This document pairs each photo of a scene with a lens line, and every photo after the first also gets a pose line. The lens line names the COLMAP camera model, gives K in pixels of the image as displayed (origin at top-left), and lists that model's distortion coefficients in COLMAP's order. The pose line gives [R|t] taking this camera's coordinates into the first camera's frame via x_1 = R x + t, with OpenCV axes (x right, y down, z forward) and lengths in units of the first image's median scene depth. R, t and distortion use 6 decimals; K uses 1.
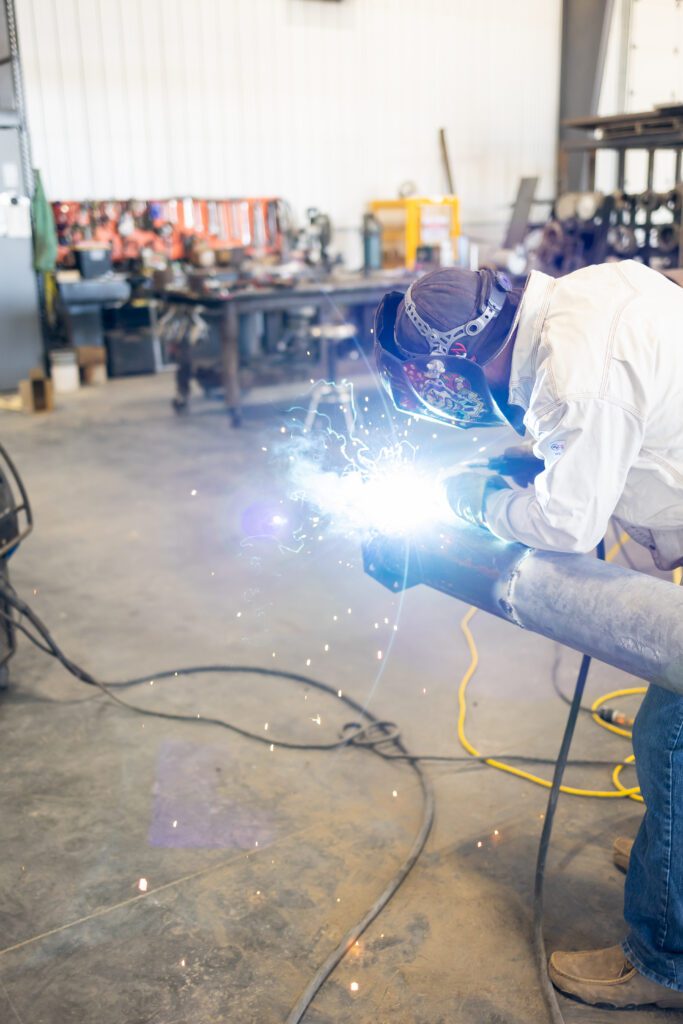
lens RADIAL K [[1127.2, 0, 341.5], [0, 1127.2, 512.0], [0, 0, 1]] dist [0.044100, -0.019735]
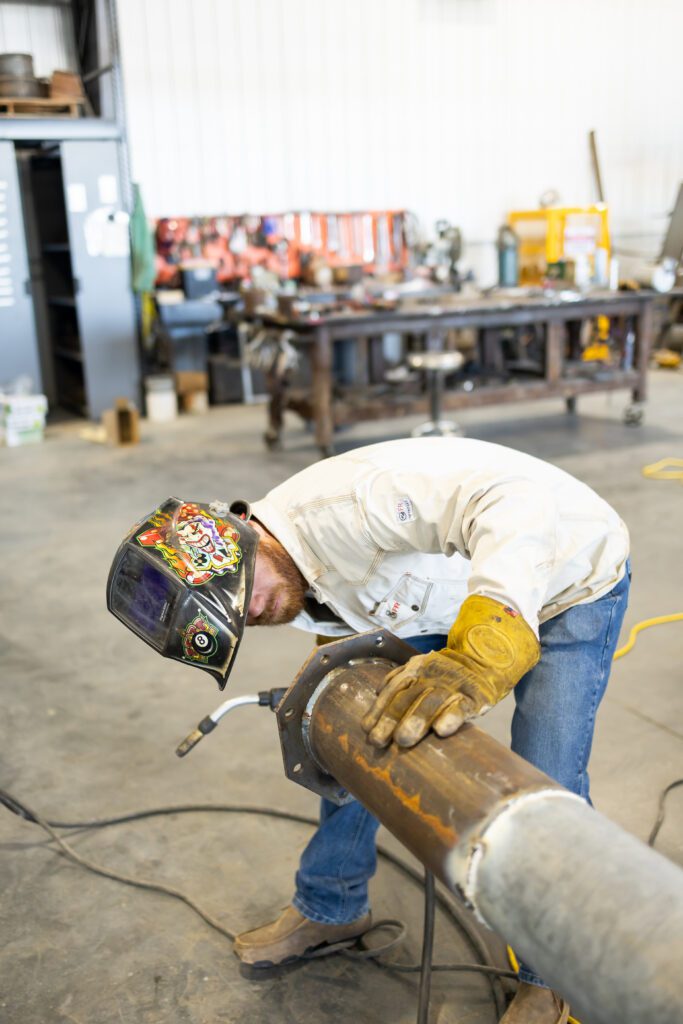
lens RADIAL K [[1127.2, 0, 341.5], [0, 1127.2, 512.0], [0, 0, 1]] dist [0.044100, -0.019735]
pose [[0.988957, 0.023622, -0.146306, 0.038135], [-0.025408, 0.999624, -0.010347, -0.024486], [0.146006, 0.013950, 0.989185, 0.098444]]
